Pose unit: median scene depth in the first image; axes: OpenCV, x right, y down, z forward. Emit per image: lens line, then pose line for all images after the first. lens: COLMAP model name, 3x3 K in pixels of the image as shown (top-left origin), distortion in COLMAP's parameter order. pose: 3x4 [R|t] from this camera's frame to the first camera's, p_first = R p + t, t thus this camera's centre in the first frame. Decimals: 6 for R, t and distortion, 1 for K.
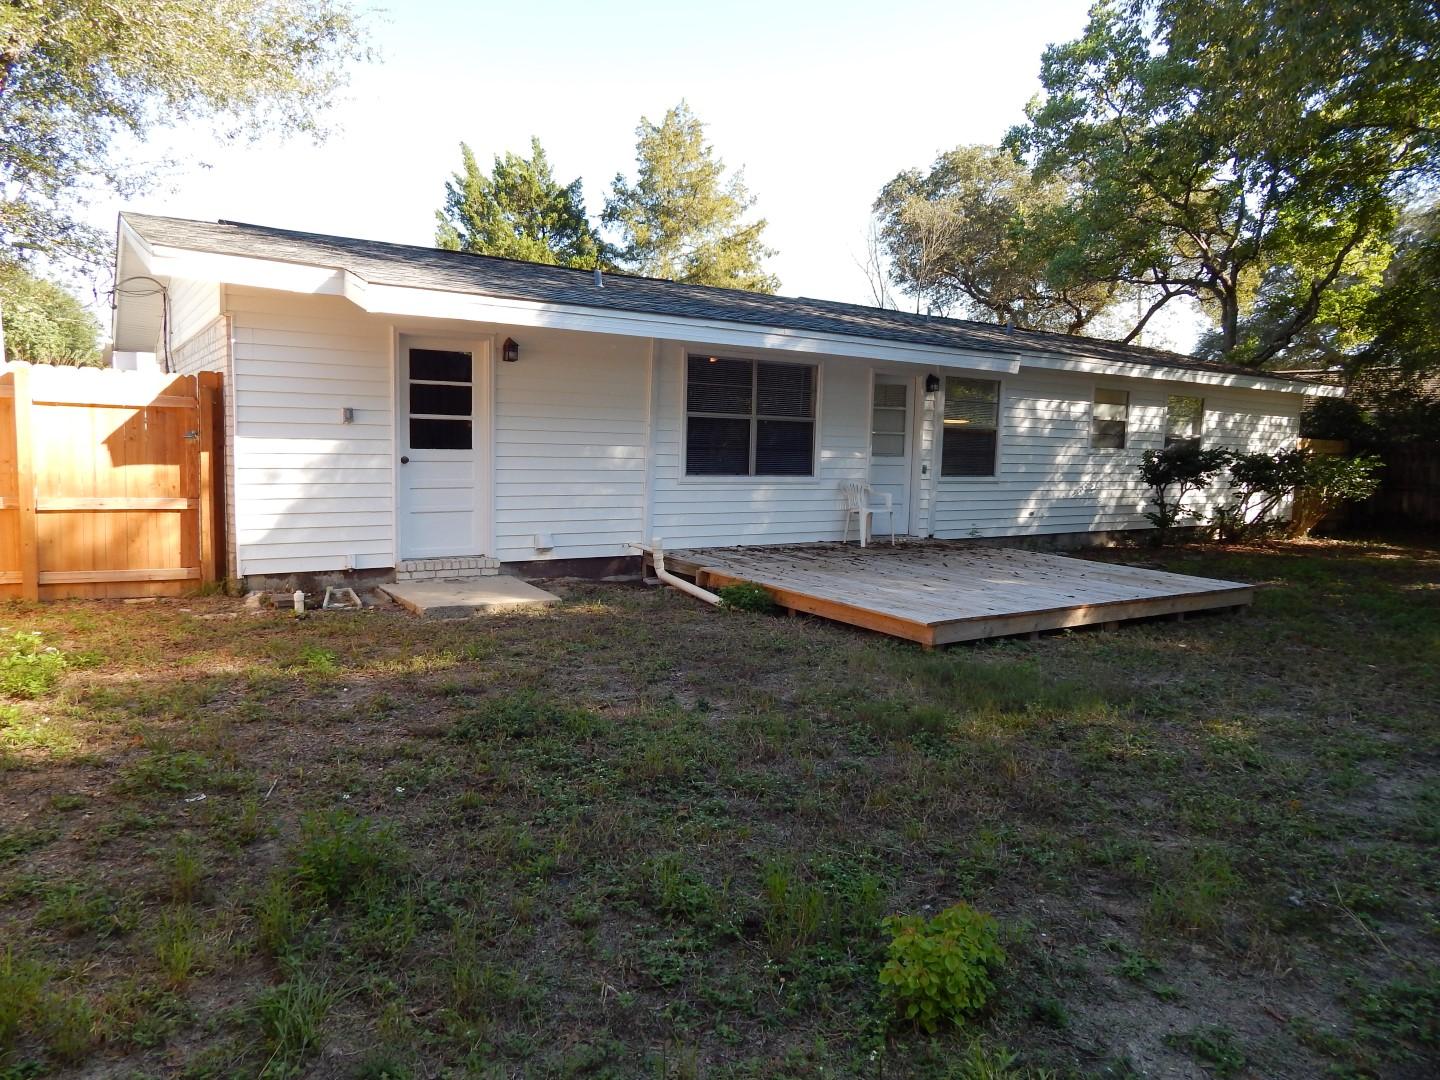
lens RADIAL K [[947.9, 0, 720.0], [0, 947.9, 540.0], [0, 0, 1]] dist [0.002926, -0.000571]
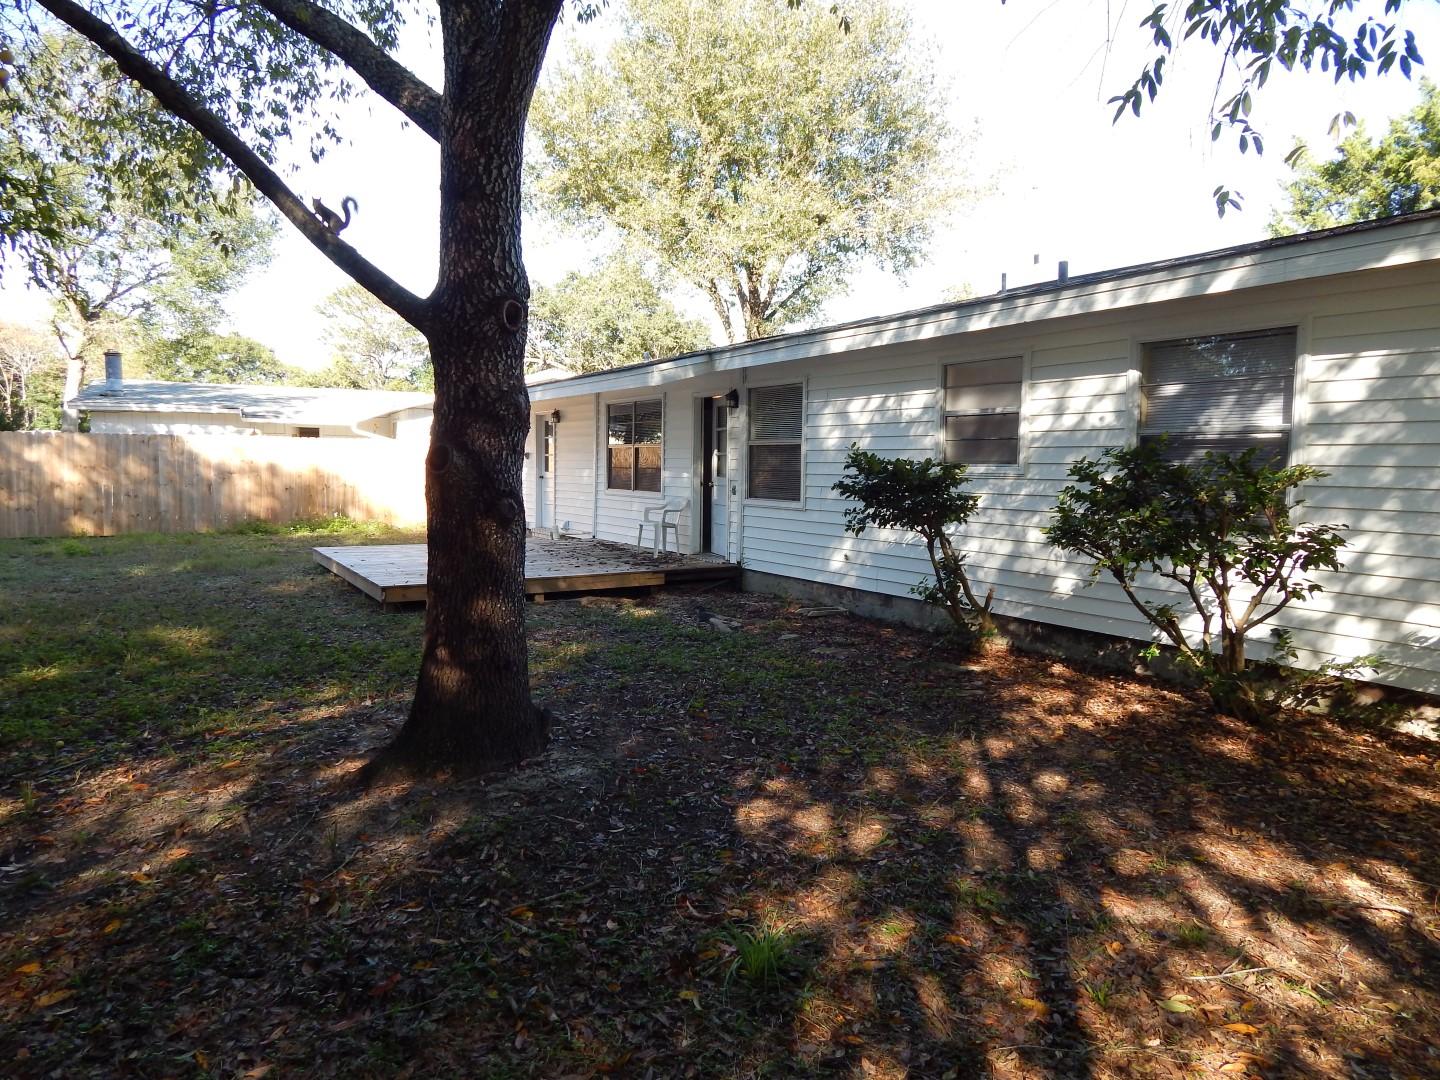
lens RADIAL K [[962.8, 0, 720.0], [0, 962.8, 540.0], [0, 0, 1]] dist [0.001633, -0.002916]
pose [[-0.055061, 0.047040, -0.997374, 1.174390], [-0.125055, 0.990699, 0.053629, -0.075401], [0.990621, 0.127680, -0.048666, 1.040327]]
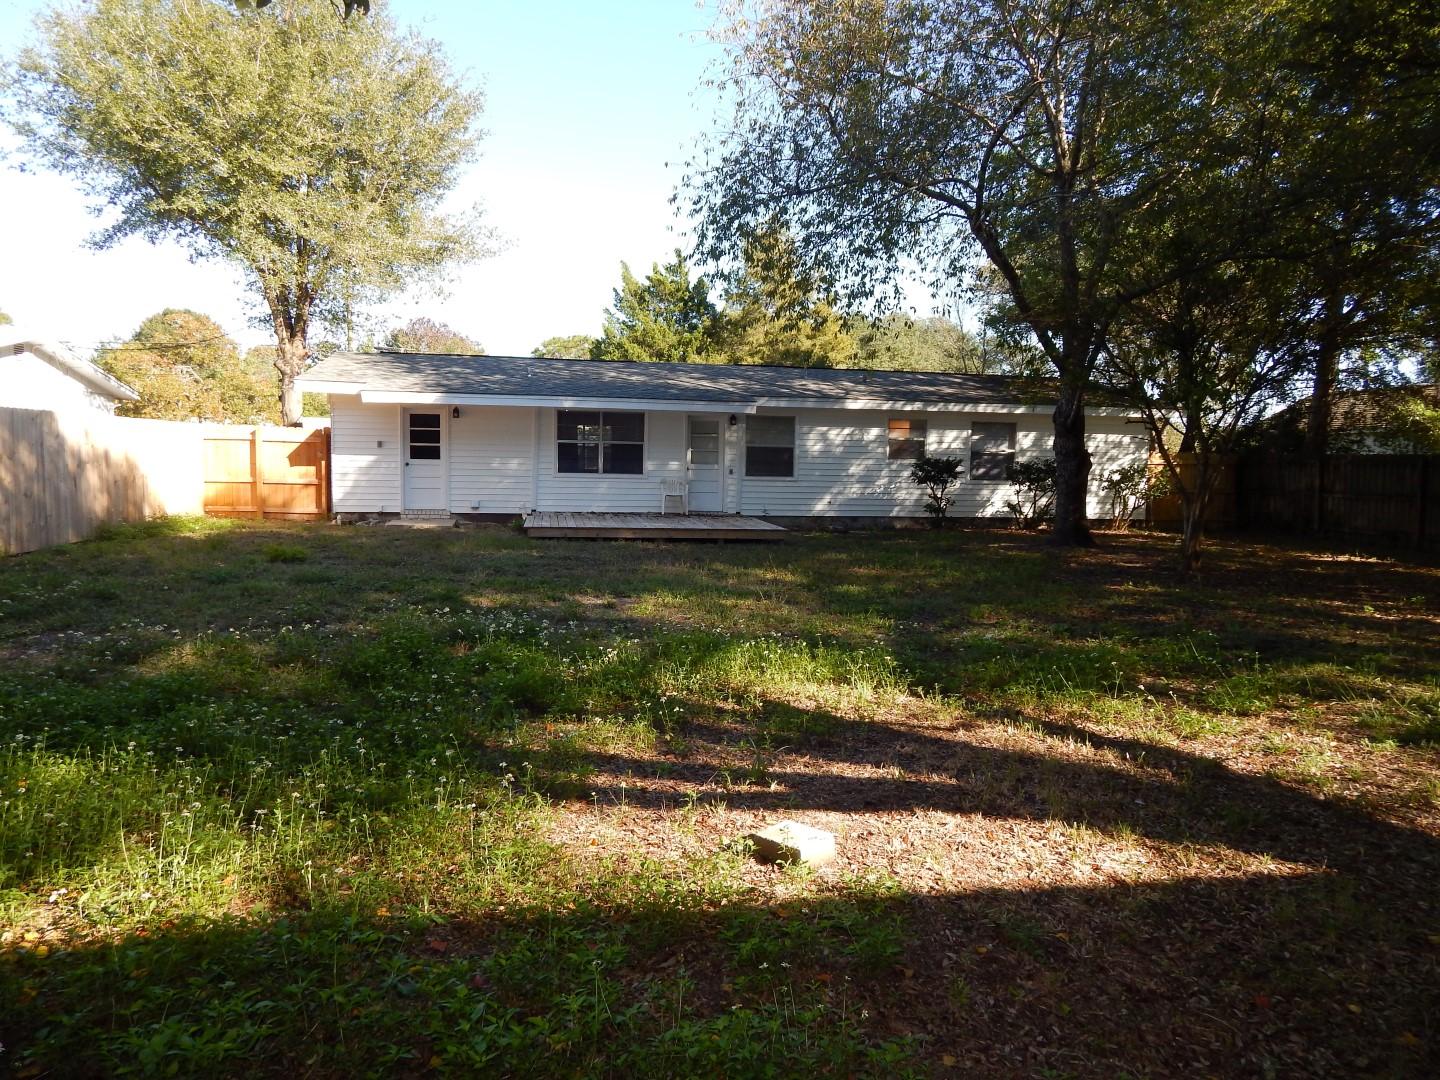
lens RADIAL K [[962.8, 0, 720.0], [0, 962.8, 540.0], [0, 0, 1]] dist [0.001633, -0.002916]
pose [[0.921889, 0.020779, -0.386896, 0.850160], [-0.035626, 0.998877, -0.031241, 0.095506], [0.385812, 0.042585, 0.921594, -0.545029]]
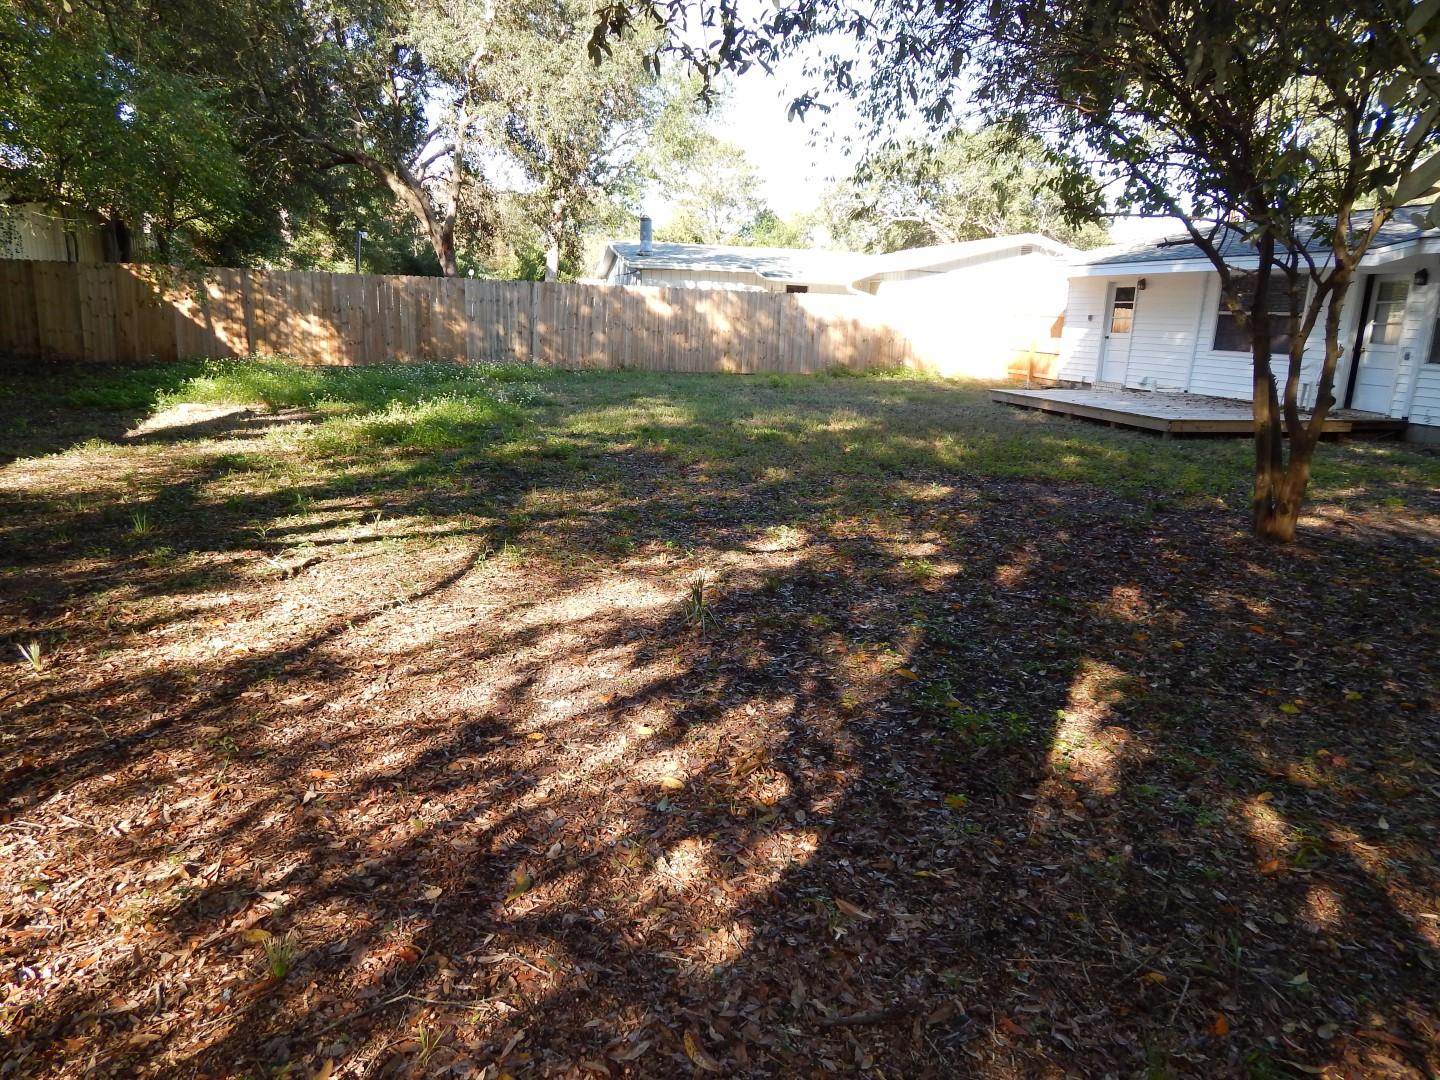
lens RADIAL K [[947.9, 0, 720.0], [0, 947.9, 540.0], [0, 0, 1]] dist [0.002926, -0.000571]
pose [[-0.311578, 0.180295, -0.932959, 1.548491], [-0.152766, 0.959558, 0.236454, -0.008239], [0.937860, 0.216198, -0.271434, 0.592157]]
